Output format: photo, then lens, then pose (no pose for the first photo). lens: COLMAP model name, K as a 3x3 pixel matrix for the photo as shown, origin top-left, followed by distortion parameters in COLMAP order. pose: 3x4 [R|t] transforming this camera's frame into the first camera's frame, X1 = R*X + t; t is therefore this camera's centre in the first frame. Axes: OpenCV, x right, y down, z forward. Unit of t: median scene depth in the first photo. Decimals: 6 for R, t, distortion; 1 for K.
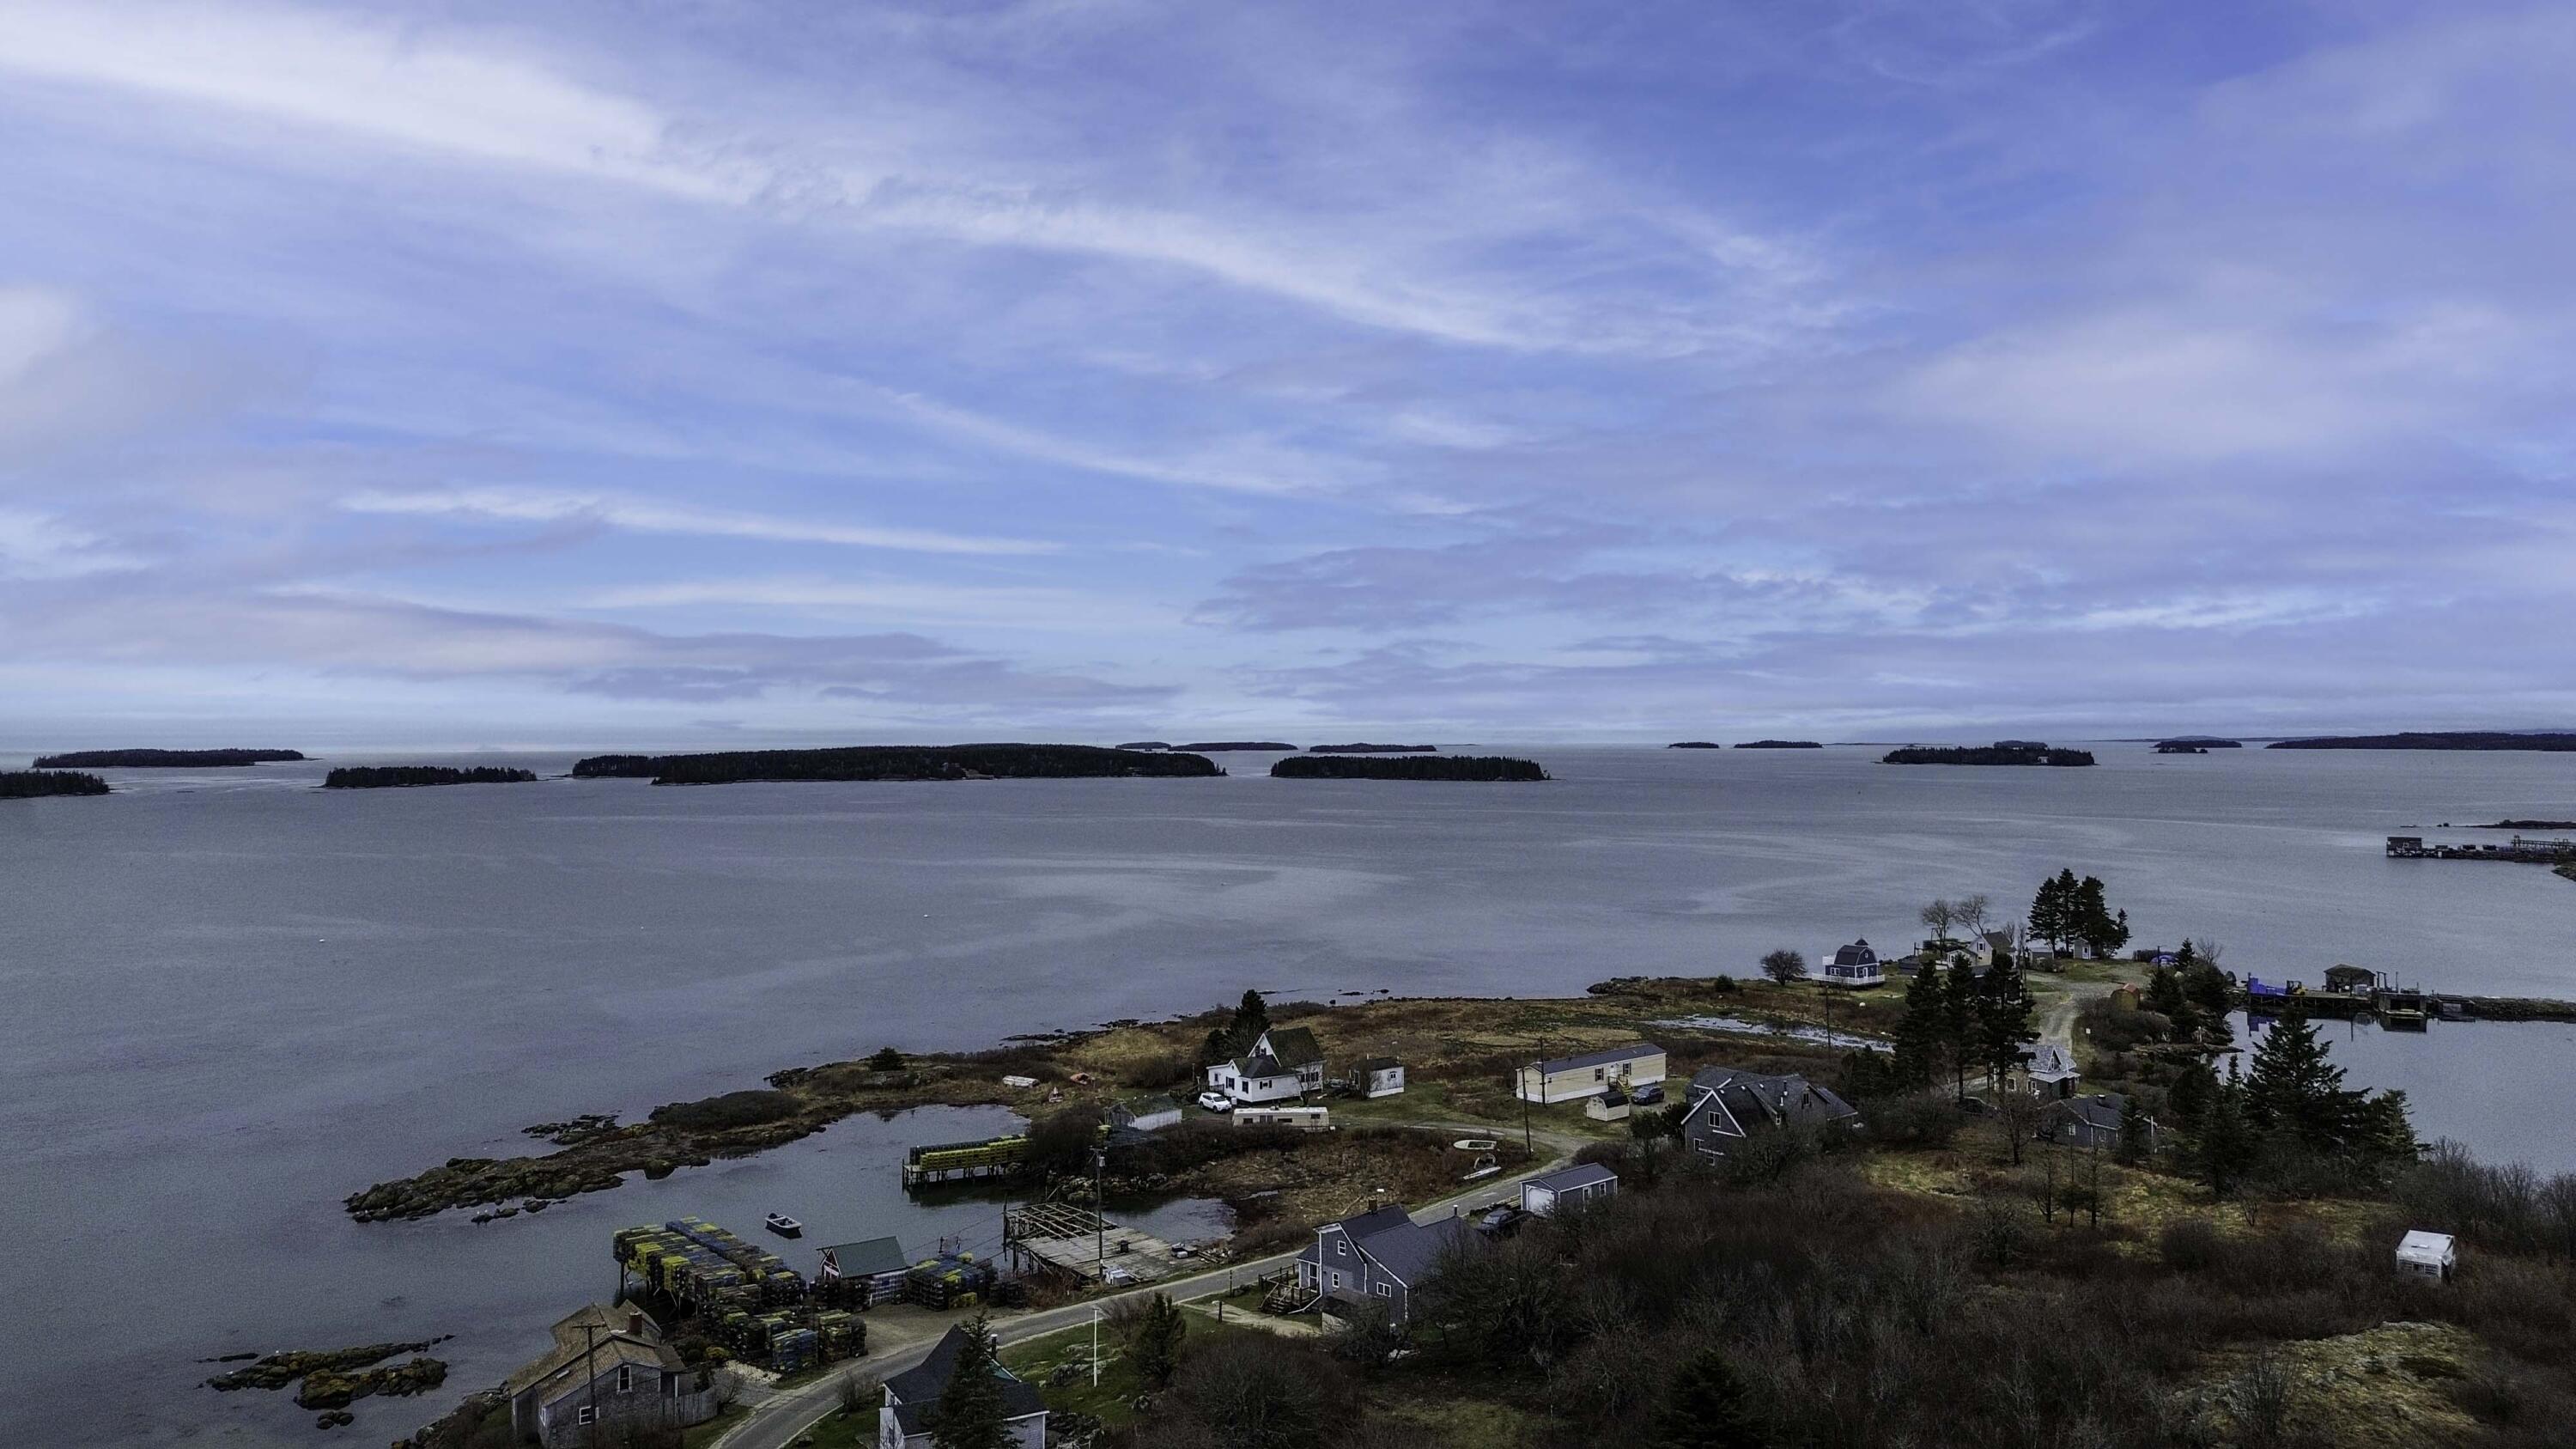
lens RADIAL K [[1813.9, 0, 1300.1], [0, 1813.9, 729.4], [0, 0, 1]] dist [0.079861, -0.084157]
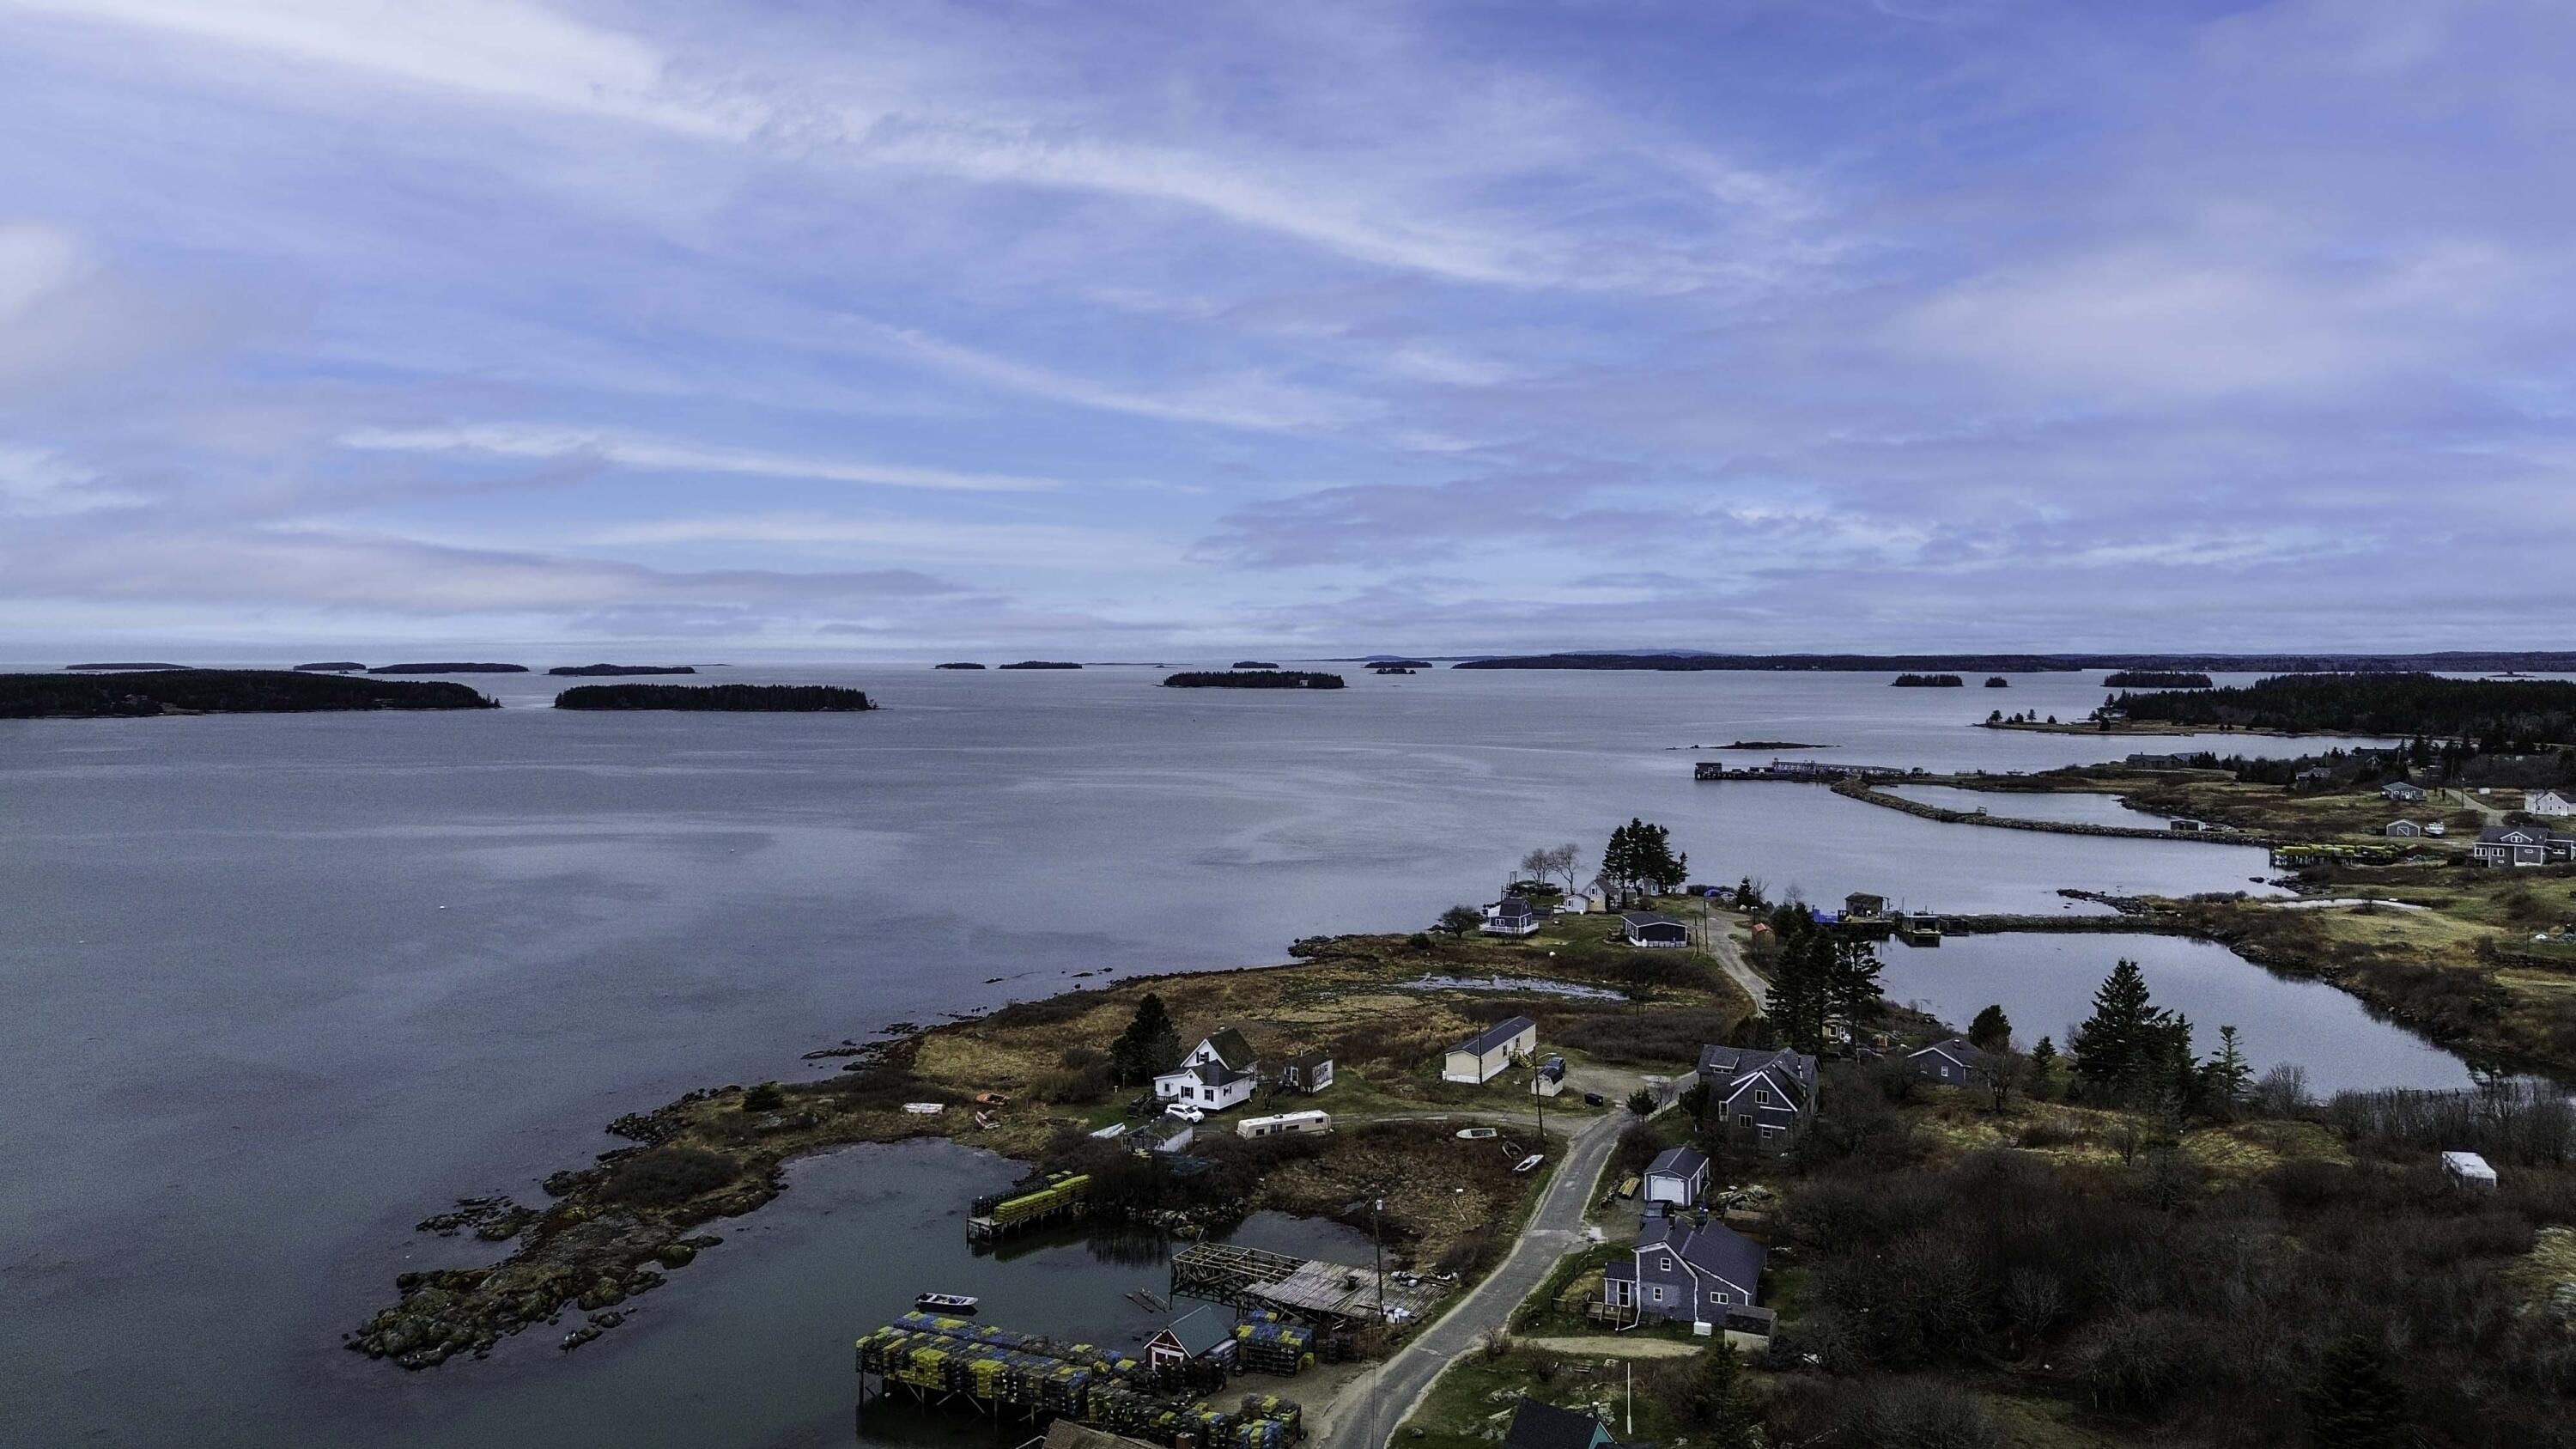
lens RADIAL K [[1813.9, 0, 1300.1], [0, 1813.9, 729.4], [0, 0, 1]] dist [0.079861, -0.084157]
pose [[0.918019, -0.014988, 0.396254, -0.245797], [-0.002751, 0.999021, 0.044161, -0.031662], [-0.396528, -0.041631, 0.917078, 0.046281]]
